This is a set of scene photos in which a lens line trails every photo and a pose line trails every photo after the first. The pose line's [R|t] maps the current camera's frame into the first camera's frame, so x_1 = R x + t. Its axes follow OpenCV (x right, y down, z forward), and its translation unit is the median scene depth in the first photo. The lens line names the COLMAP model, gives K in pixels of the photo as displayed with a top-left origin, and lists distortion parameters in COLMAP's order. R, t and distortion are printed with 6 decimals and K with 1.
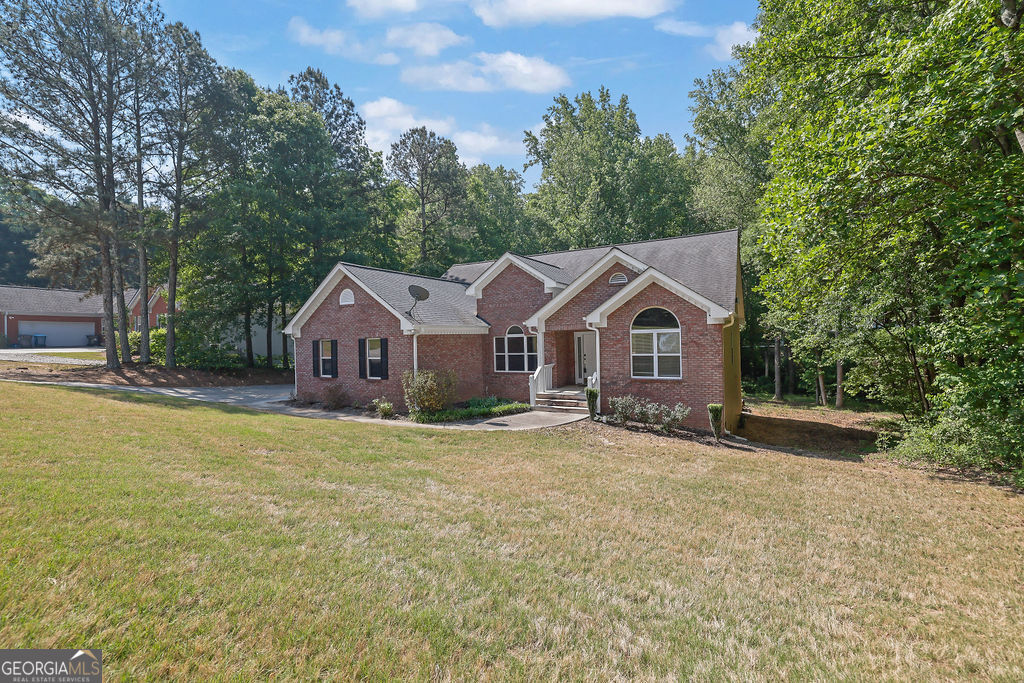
lens RADIAL K [[438.8, 0, 512.0], [0, 438.8, 341.5], [0, 0, 1]] dist [-0.036913, 0.000222]
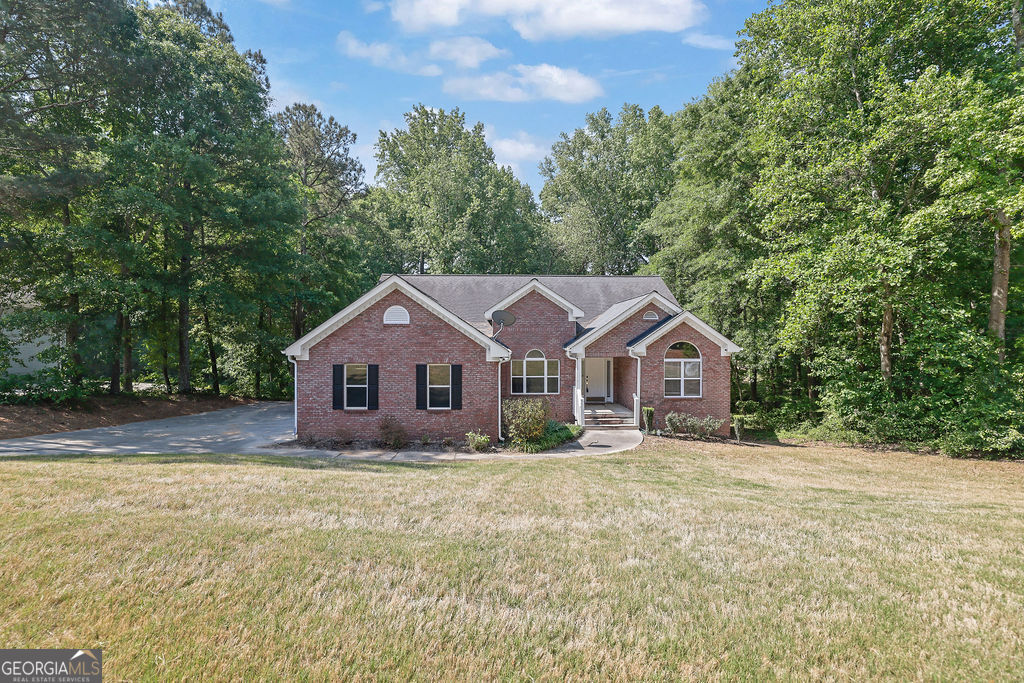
lens RADIAL K [[438.8, 0, 512.0], [0, 438.8, 341.5], [0, 0, 1]] dist [-0.036913, 0.000222]
pose [[0.846983, 0.024954, 0.531033, -0.660197], [-0.017300, 0.999662, -0.019383, -0.038201], [-0.531338, 0.007230, 0.847129, 0.156885]]
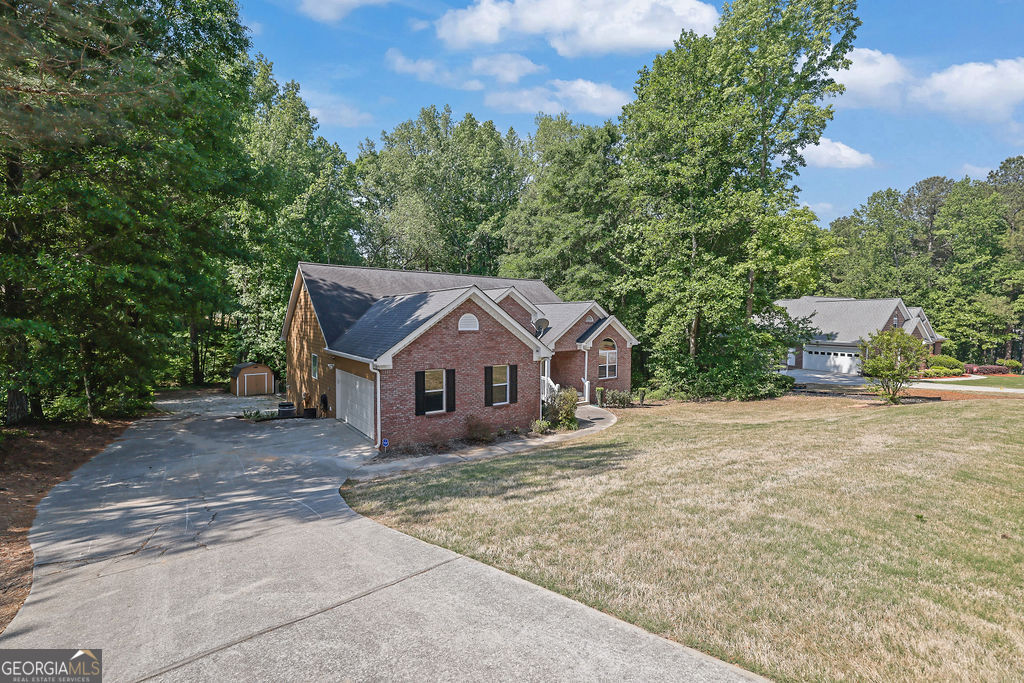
lens RADIAL K [[438.8, 0, 512.0], [0, 438.8, 341.5], [0, 0, 1]] dist [-0.036913, 0.000222]
pose [[0.391544, -0.016568, 0.920010, -1.235276], [-0.005738, 0.999774, 0.020446, -0.082769], [-0.920142, -0.013285, 0.391360, 0.566234]]
